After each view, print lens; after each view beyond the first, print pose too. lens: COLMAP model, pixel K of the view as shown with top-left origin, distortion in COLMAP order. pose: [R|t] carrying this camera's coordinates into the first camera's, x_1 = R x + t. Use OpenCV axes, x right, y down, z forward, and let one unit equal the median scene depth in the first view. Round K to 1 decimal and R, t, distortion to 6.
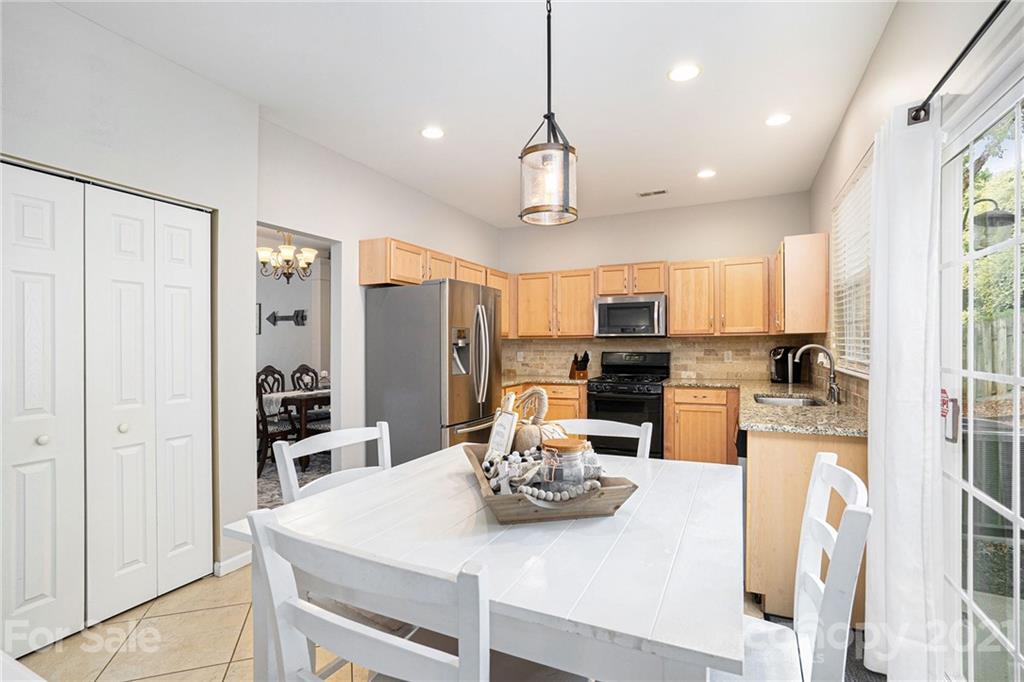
lens RADIAL K [[473.6, 0, 509.0], [0, 473.6, 366.8], [0, 0, 1]] dist [0.017880, -0.000094]
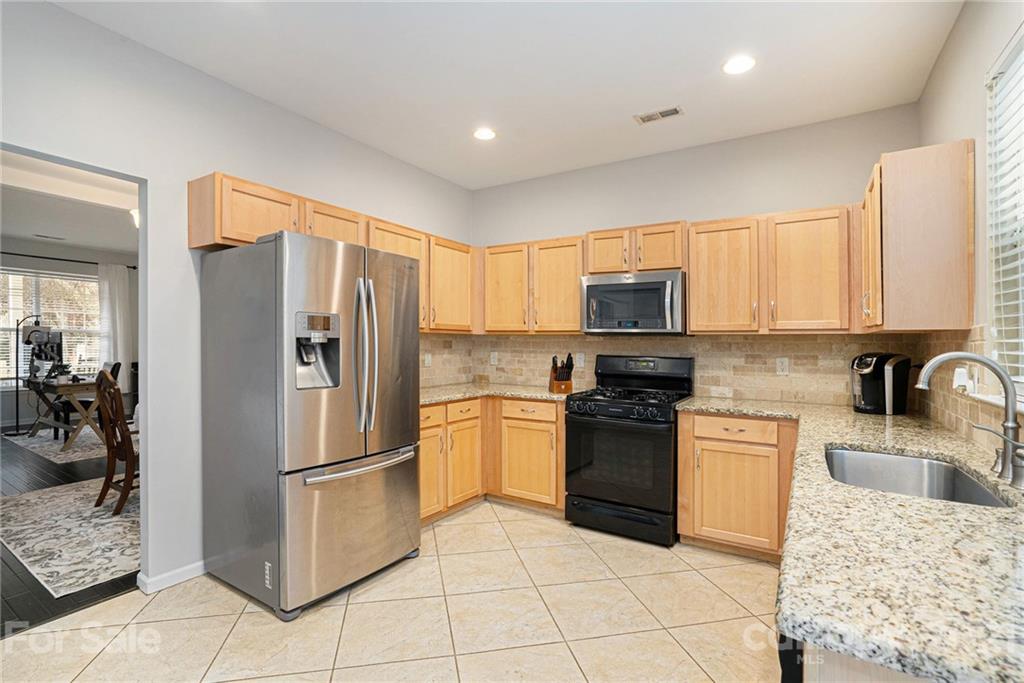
lens RADIAL K [[481.7, 0, 496.4], [0, 481.7, 346.3], [0, 0, 1]] dist [-0.020430, 0.000591]
pose [[0.991882, 0.019162, -0.125708, 0.157971], [-0.024104, 0.998990, -0.037911, -0.015145], [0.124854, 0.040633, 0.991343, 0.309271]]
